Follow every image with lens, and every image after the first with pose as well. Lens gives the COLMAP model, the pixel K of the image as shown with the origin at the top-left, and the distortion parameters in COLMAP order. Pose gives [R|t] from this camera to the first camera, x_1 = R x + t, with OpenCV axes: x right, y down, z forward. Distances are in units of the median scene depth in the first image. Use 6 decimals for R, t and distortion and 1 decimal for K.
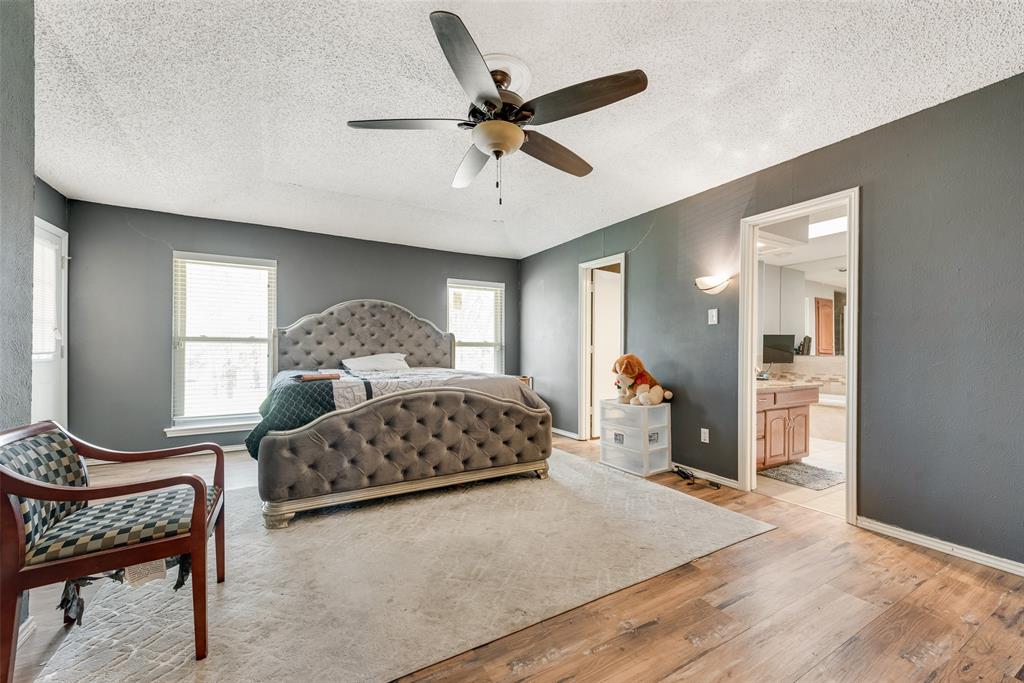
lens RADIAL K [[404.9, 0, 510.5], [0, 404.9, 344.0], [0, 0, 1]] dist [0.002531, 0.000013]
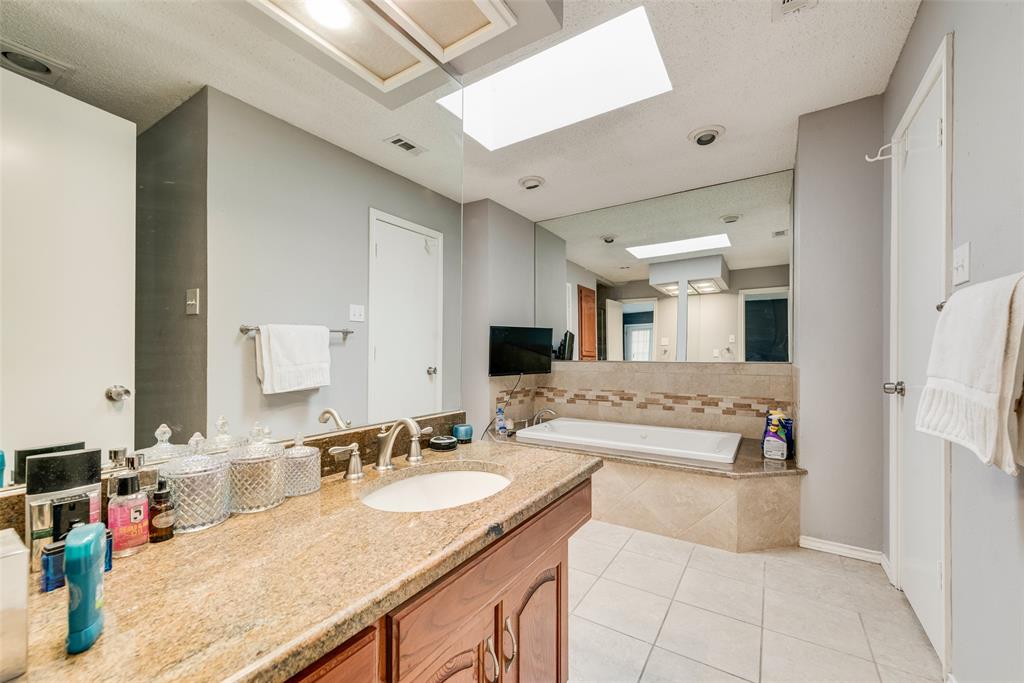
lens RADIAL K [[404.9, 0, 511.3], [0, 404.9, 348.2], [0, 0, 1]] dist [0.002531, 0.000013]
pose [[0.885628, -0.003803, 0.464379, 0.332990], [0.005872, 0.999978, -0.003009, 0.009453], [-0.464358, 0.005392, 0.885631, 0.446612]]
